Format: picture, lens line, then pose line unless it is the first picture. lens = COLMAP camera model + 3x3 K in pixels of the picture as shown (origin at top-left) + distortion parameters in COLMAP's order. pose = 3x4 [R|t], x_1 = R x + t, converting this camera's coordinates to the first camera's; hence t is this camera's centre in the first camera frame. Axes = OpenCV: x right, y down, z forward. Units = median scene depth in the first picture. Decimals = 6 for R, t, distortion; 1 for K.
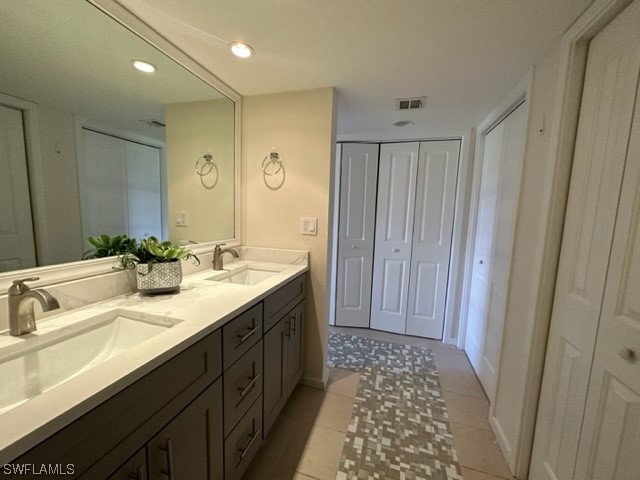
lens RADIAL K [[258.3, 0, 320.0], [0, 258.3, 240.0], [0, 0, 1]] dist [-0.000566, 0.000391]
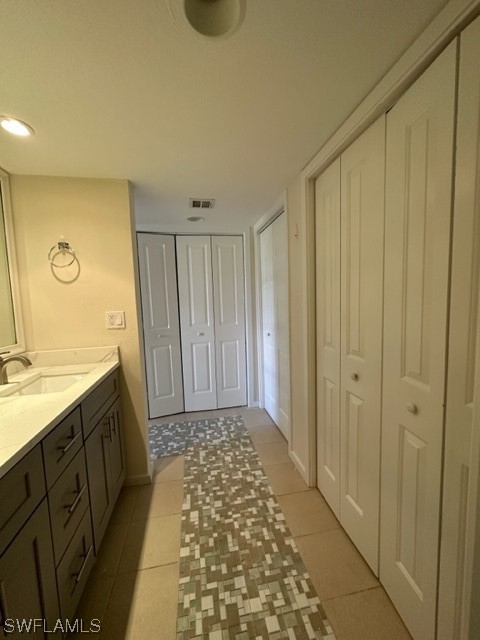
lens RADIAL K [[258.3, 0, 240.0], [0, 258.3, 320.0], [0, 0, 1]] dist [-0.000566, 0.000391]
pose [[0.885559, -0.101993, 0.453191, -0.071308], [0.113569, 0.993529, 0.001679, -0.001849], [-0.450430, 0.049981, 0.891412, -0.066970]]
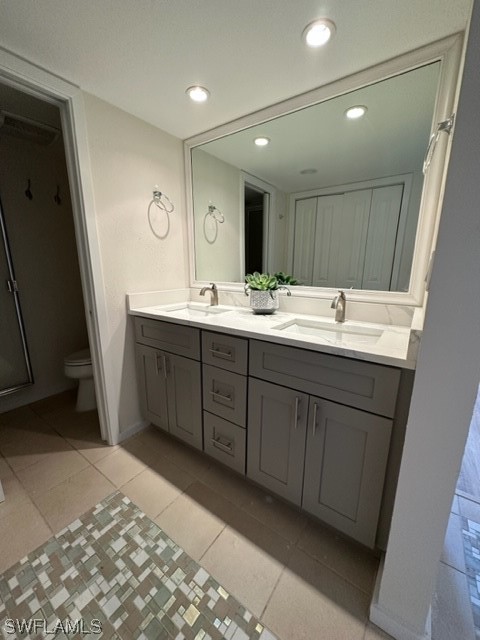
lens RADIAL K [[258.3, 0, 240.0], [0, 258.3, 320.0], [0, 0, 1]] dist [-0.000566, 0.000391]
pose [[-0.327639, 0.167519, -0.929833, 0.477006], [-0.123962, 0.968026, 0.218080, -0.032322], [0.936636, 0.186715, -0.296397, 0.872788]]
